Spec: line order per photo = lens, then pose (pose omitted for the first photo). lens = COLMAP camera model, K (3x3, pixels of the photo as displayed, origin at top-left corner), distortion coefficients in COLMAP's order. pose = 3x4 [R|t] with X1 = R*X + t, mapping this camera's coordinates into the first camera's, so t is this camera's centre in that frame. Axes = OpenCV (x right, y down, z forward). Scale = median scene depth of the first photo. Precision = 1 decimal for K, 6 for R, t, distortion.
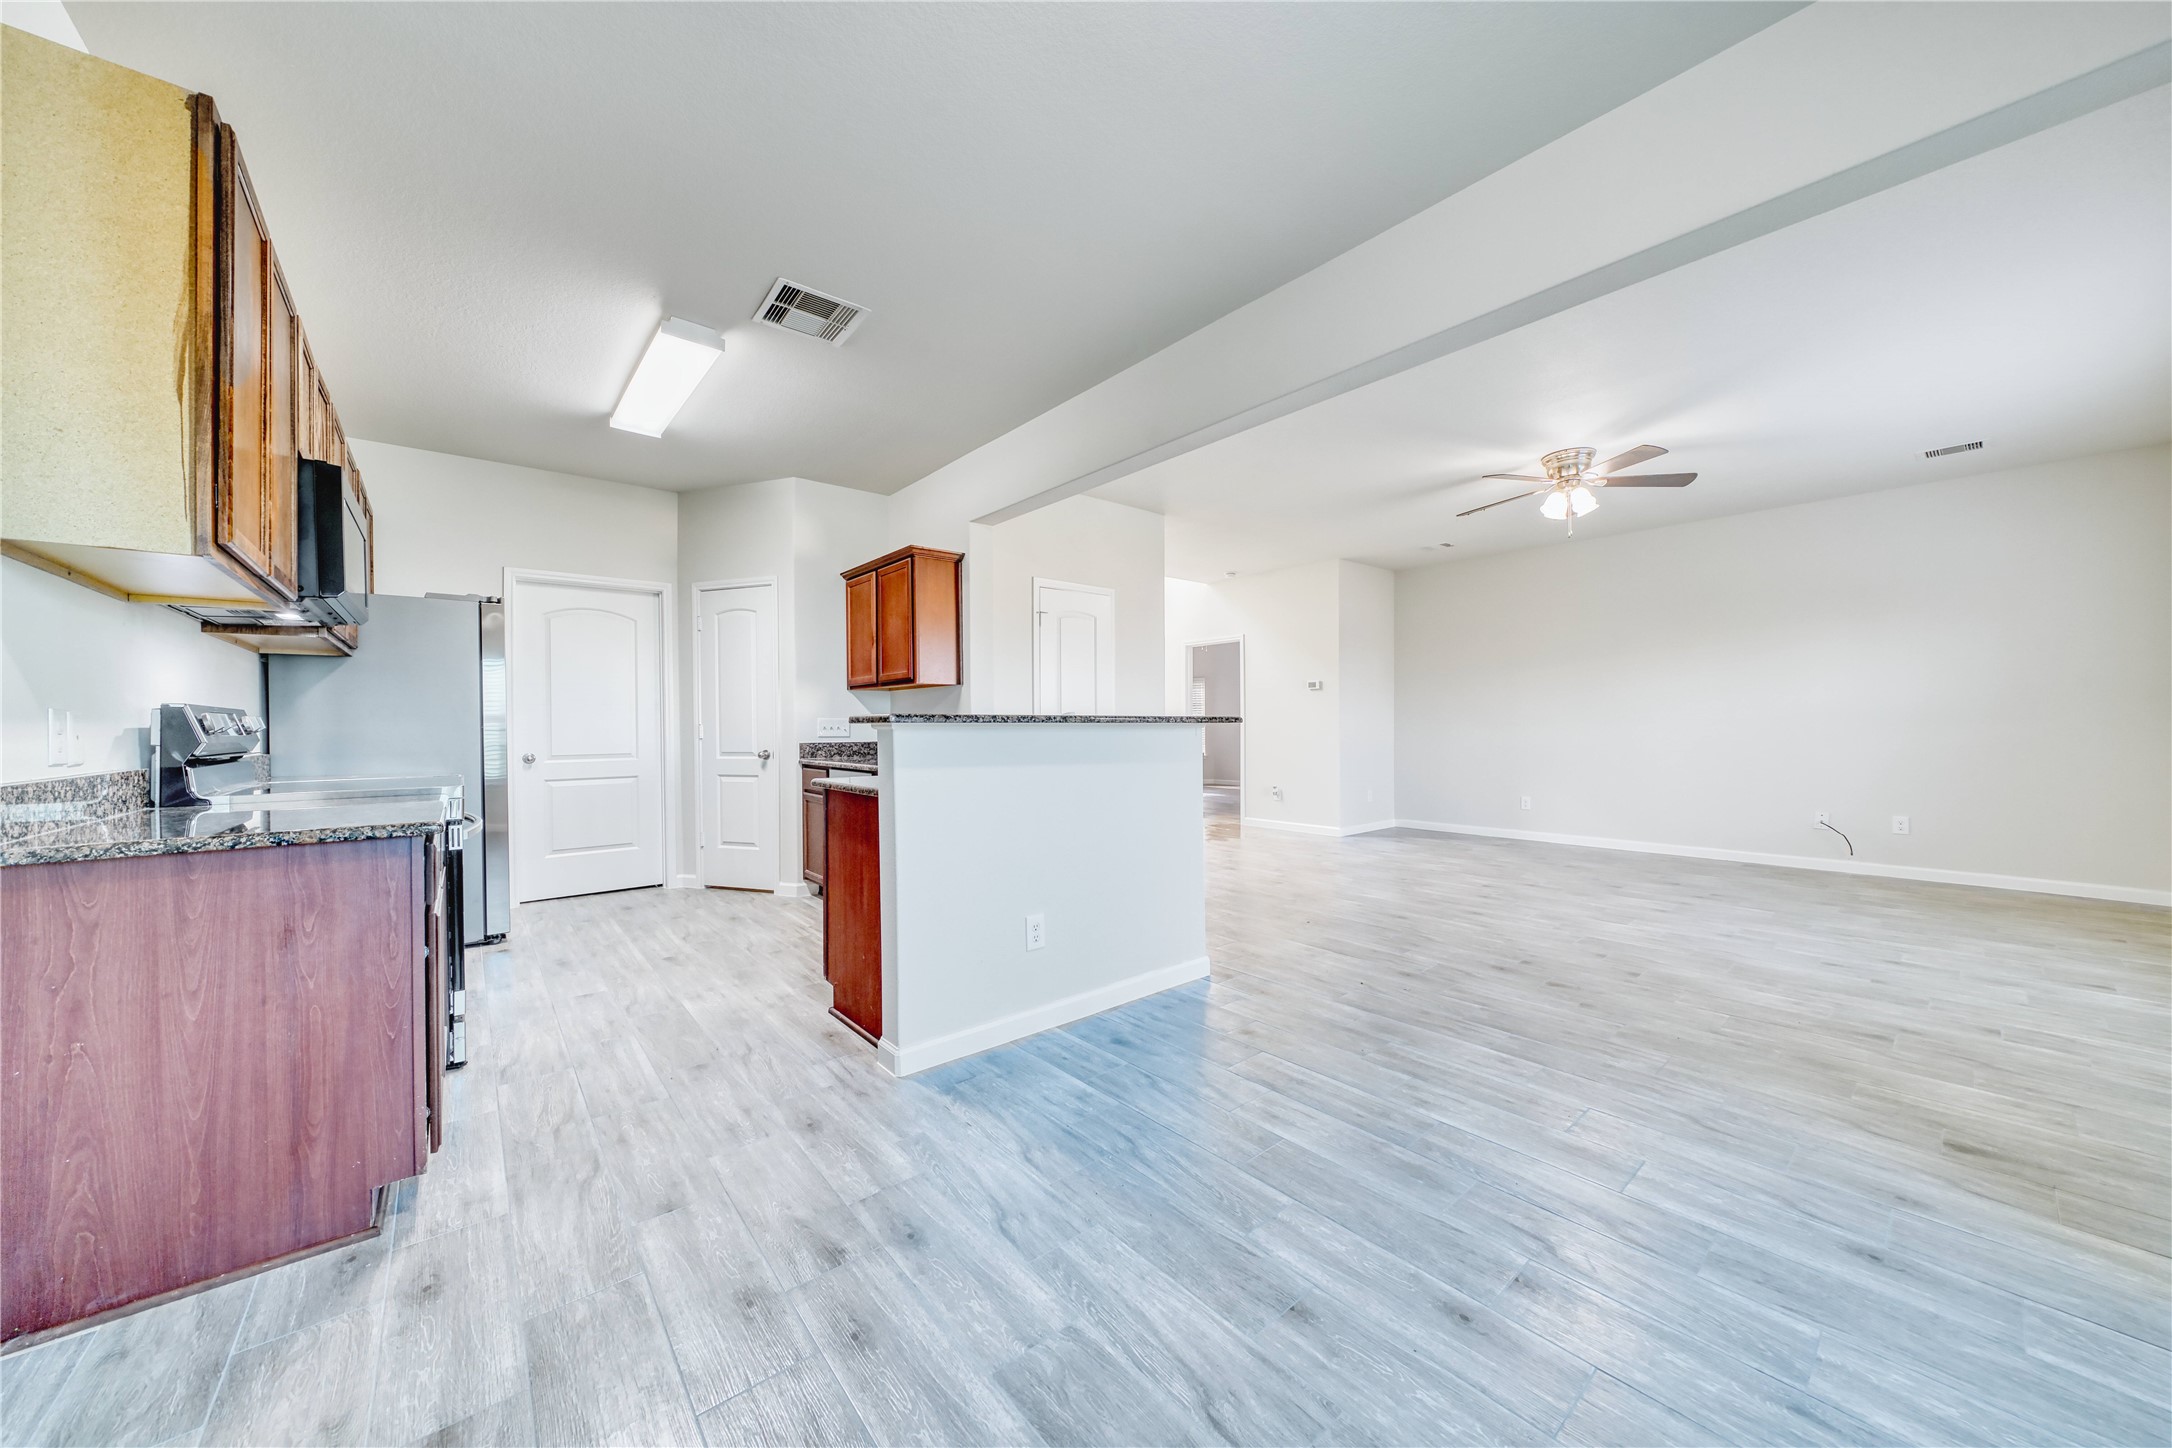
lens RADIAL K [[753.9, 0, 1084.1], [0, 753.9, 720.7], [0, 0, 1]] dist [-0.006221, 0.000450]
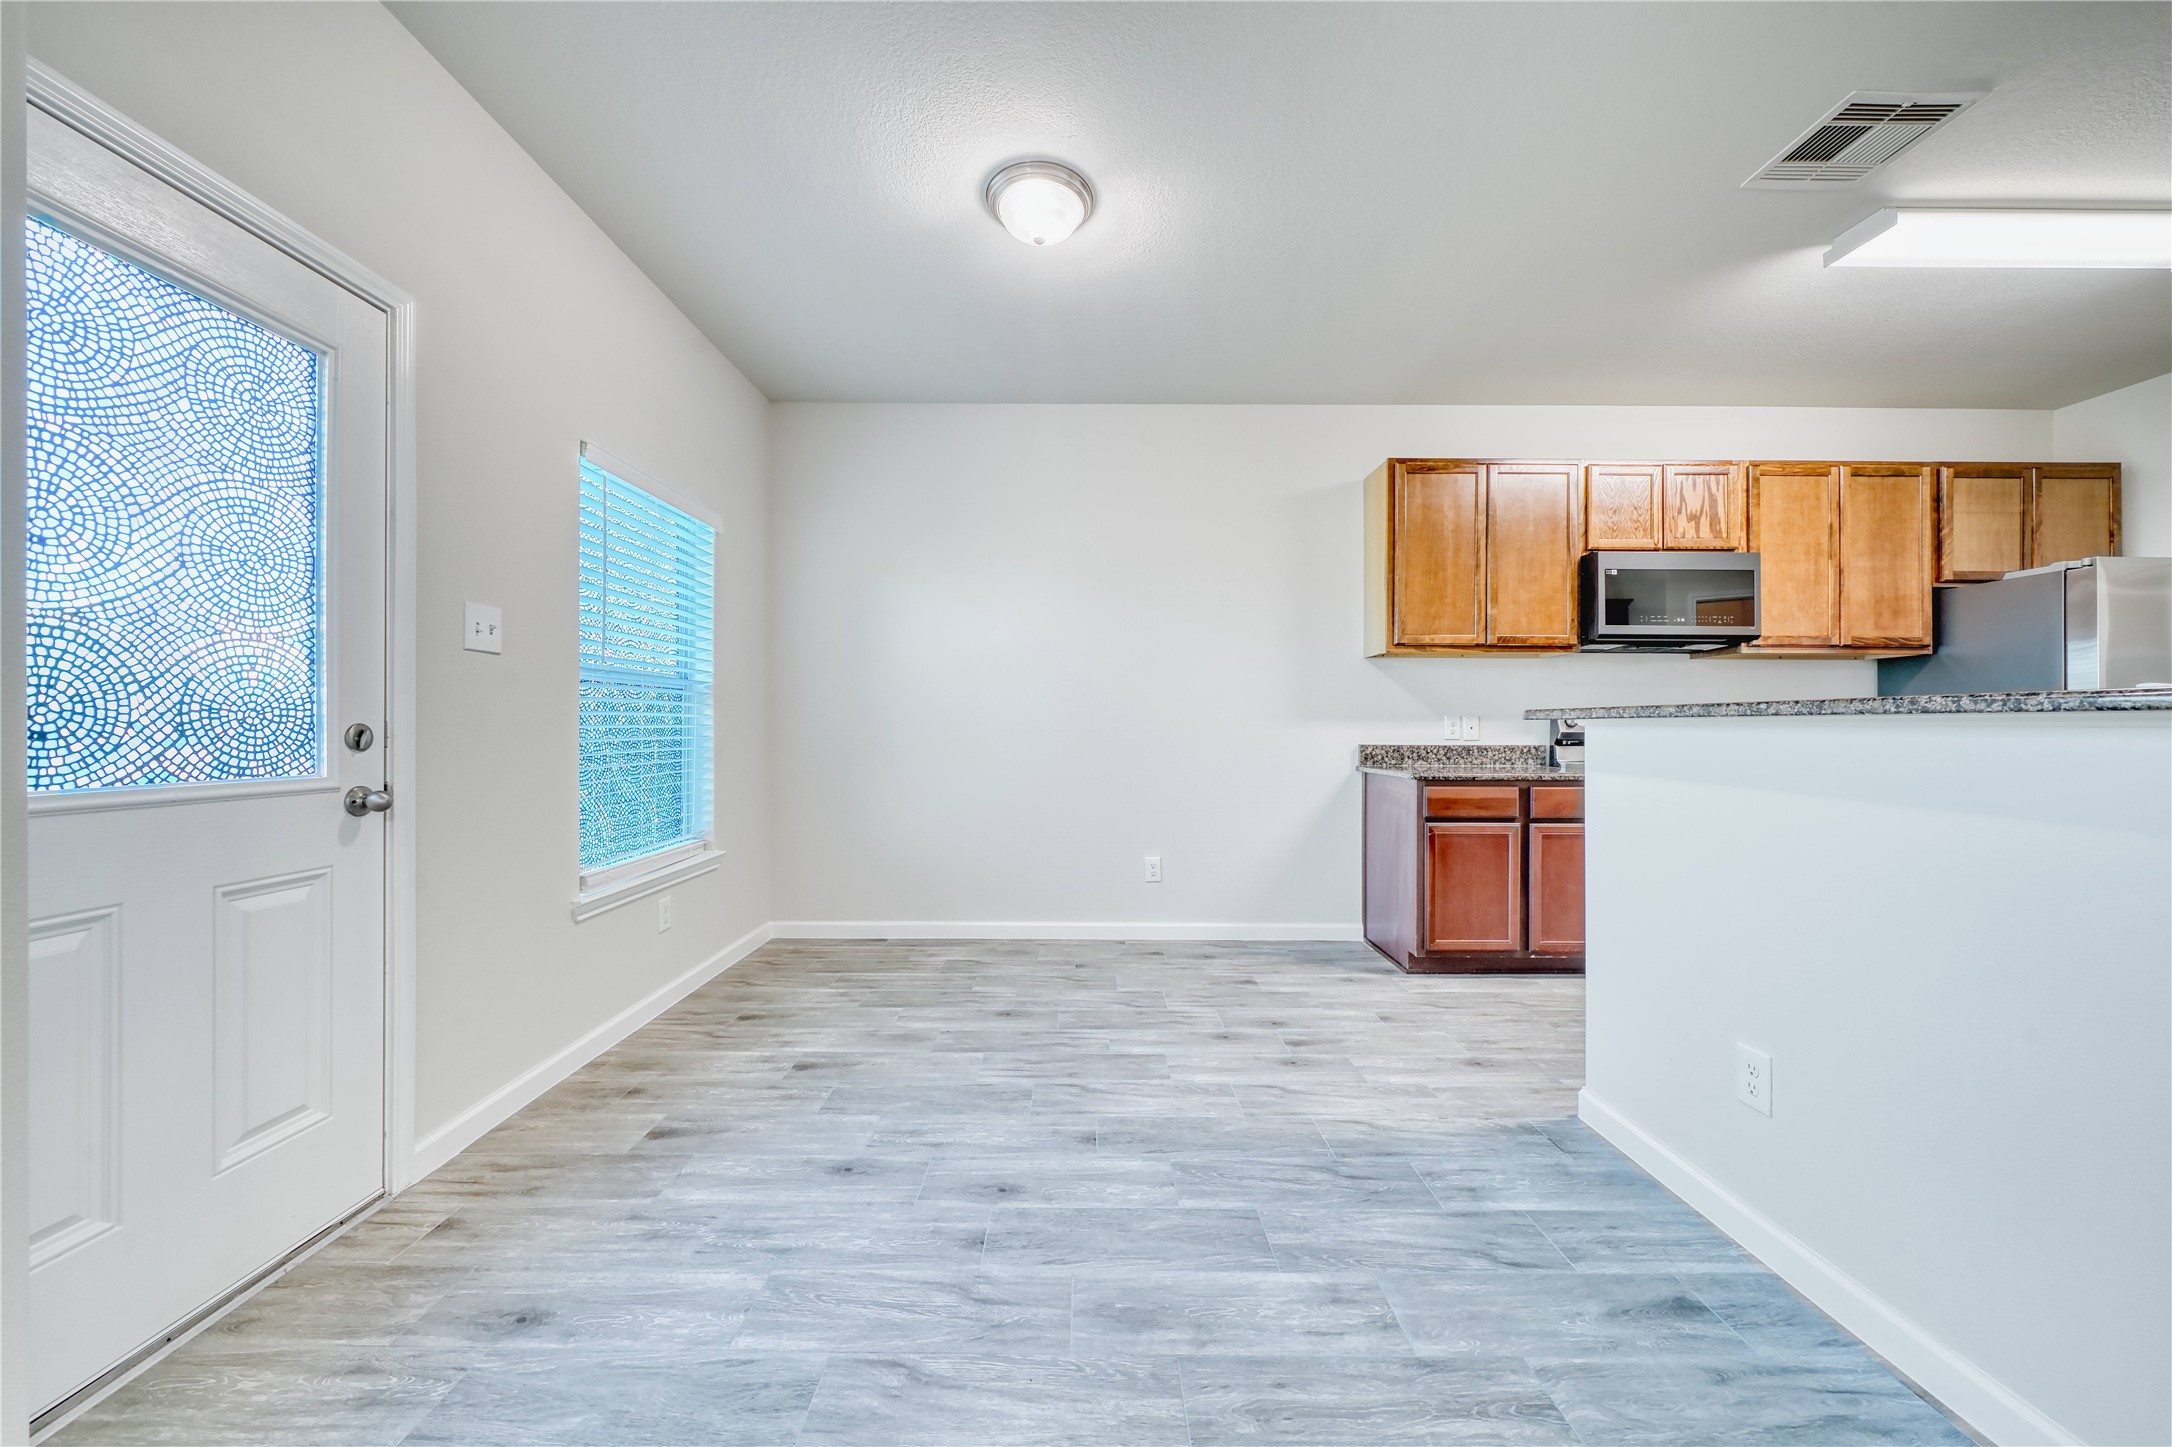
lens RADIAL K [[753.9, 0, 1080.2], [0, 753.9, 728.1], [0, 0, 1]] dist [-0.006221, 0.000450]
pose [[-0.641885, 0.004767, -0.766786, 0.652241], [0.006660, 0.999978, 0.000642, 0.007172], [0.766772, -0.004694, -0.641902, 0.898272]]
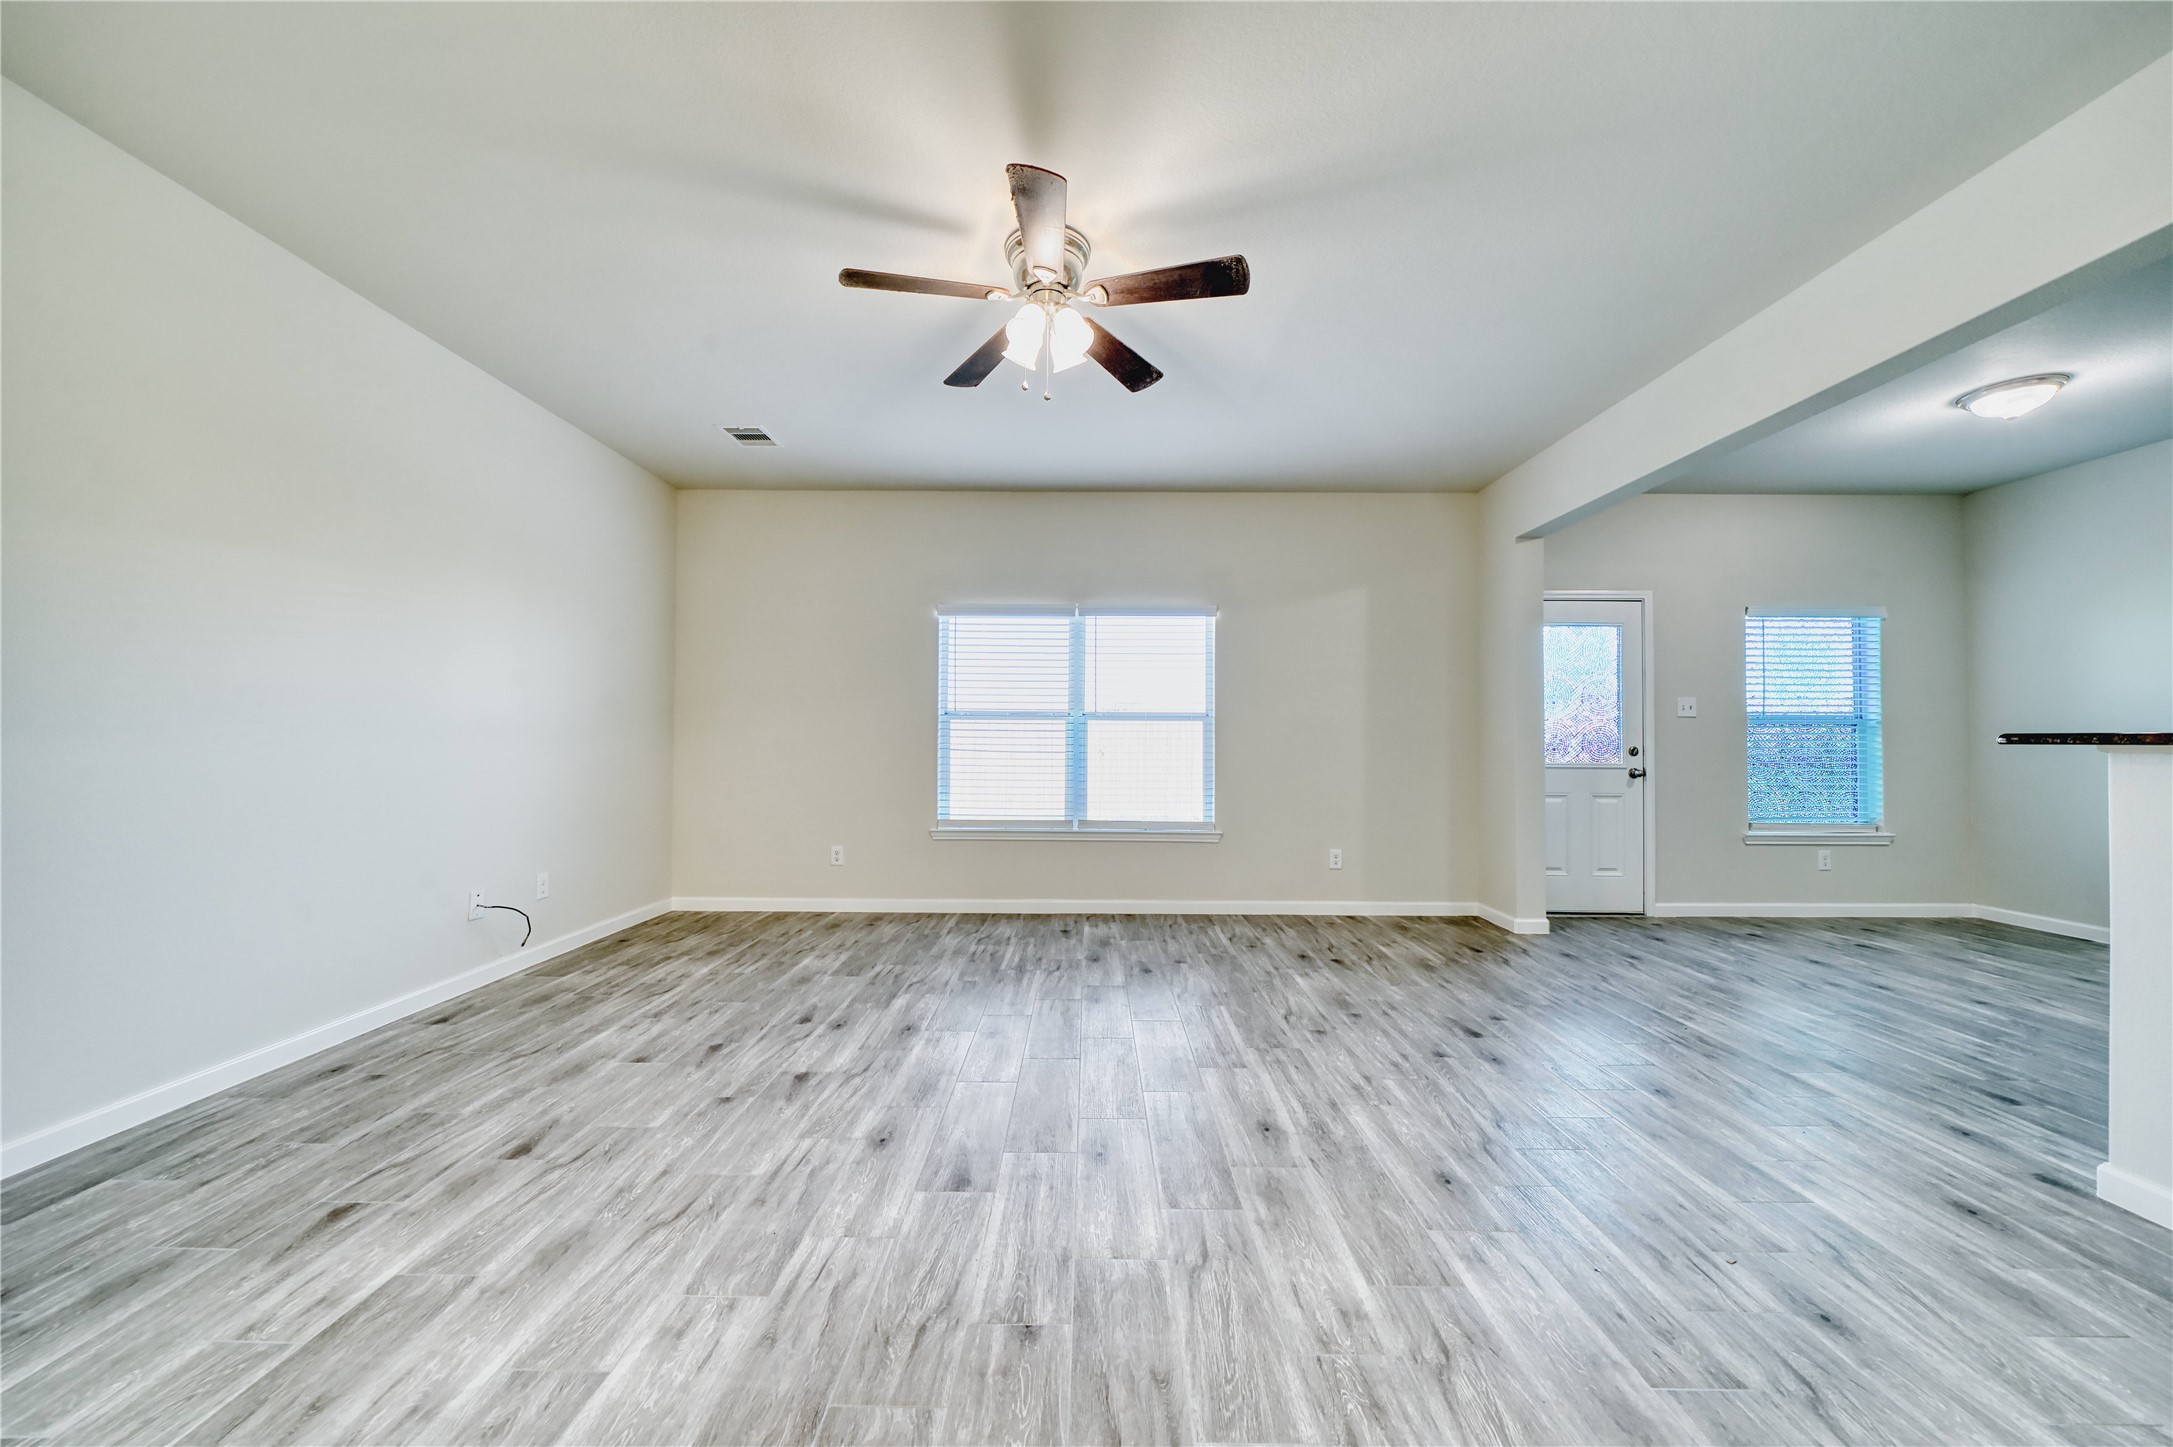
lens RADIAL K [[754.2, 0, 1086.3], [0, 754.2, 725.2], [0, 0, 1]] dist [-0.006221, 0.000450]
pose [[-0.766224, 0.014294, 0.642414, 0.428748], [-0.006707, 0.999520, -0.030239, 0.011613], [-0.642538, -0.027478, -0.765761, 2.154143]]
